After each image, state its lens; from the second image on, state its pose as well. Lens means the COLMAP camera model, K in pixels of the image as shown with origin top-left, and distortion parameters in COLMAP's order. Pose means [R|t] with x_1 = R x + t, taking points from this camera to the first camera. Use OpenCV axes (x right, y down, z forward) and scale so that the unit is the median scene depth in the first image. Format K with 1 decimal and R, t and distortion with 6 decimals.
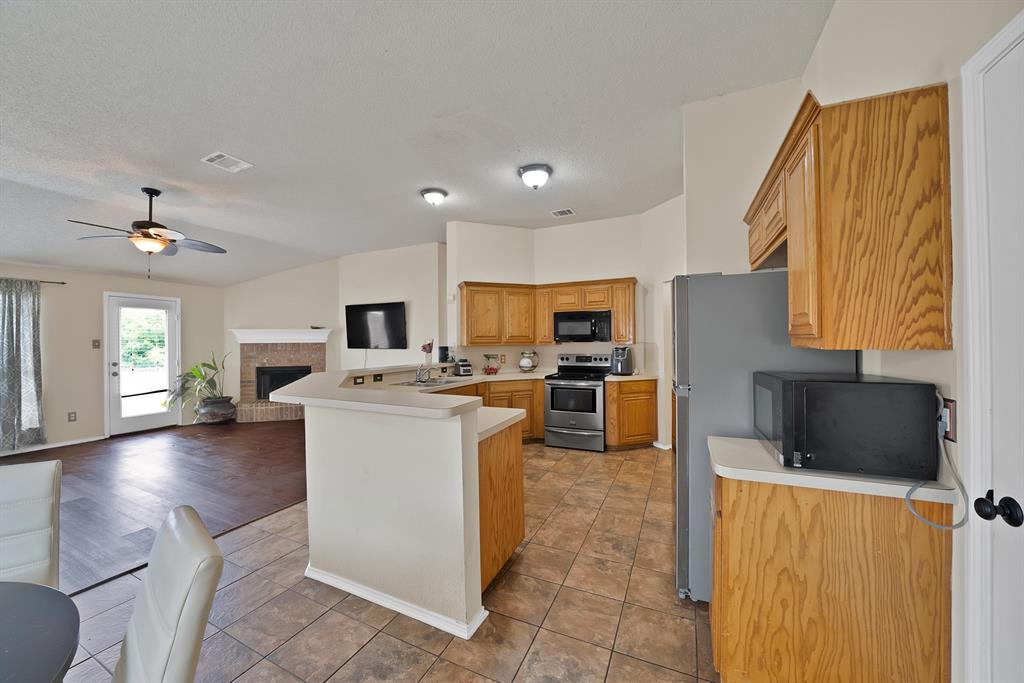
lens RADIAL K [[372.8, 0, 506.2], [0, 372.8, 340.5], [0, 0, 1]] dist [-0.023724, 0.000075]
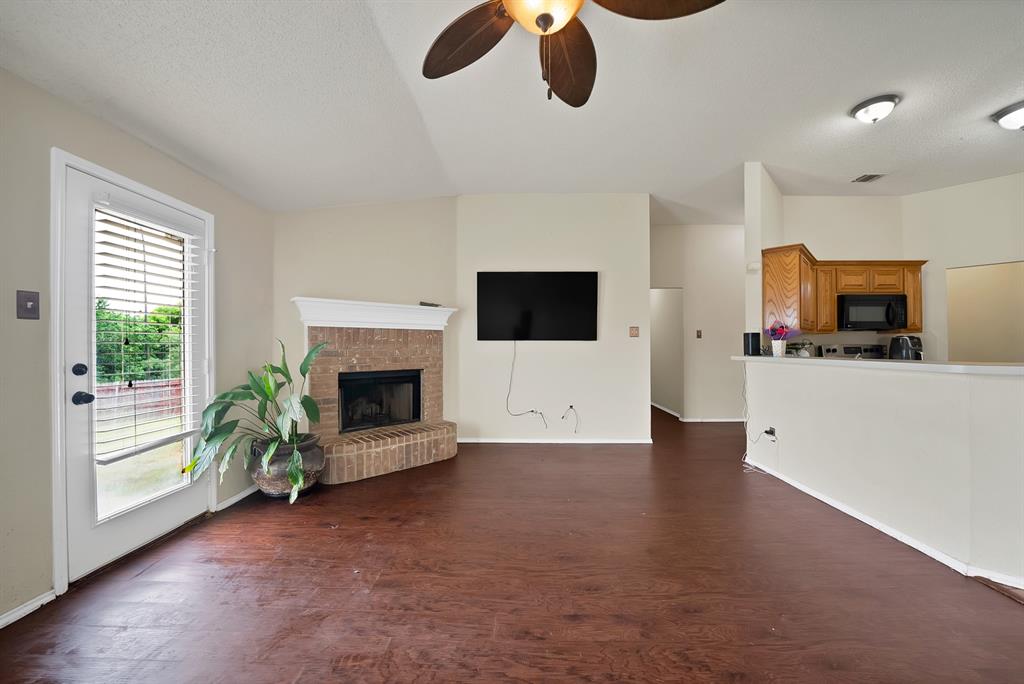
lens RADIAL K [[375.8, 0, 514.2], [0, 375.8, 344.2], [0, 0, 1]] dist [-0.024384, 0.000219]
pose [[0.910176, 0.006294, 0.414175, -0.894008], [-0.004033, 0.999972, -0.006333, 0.045100], [-0.414203, 0.004094, 0.910175, 0.550753]]
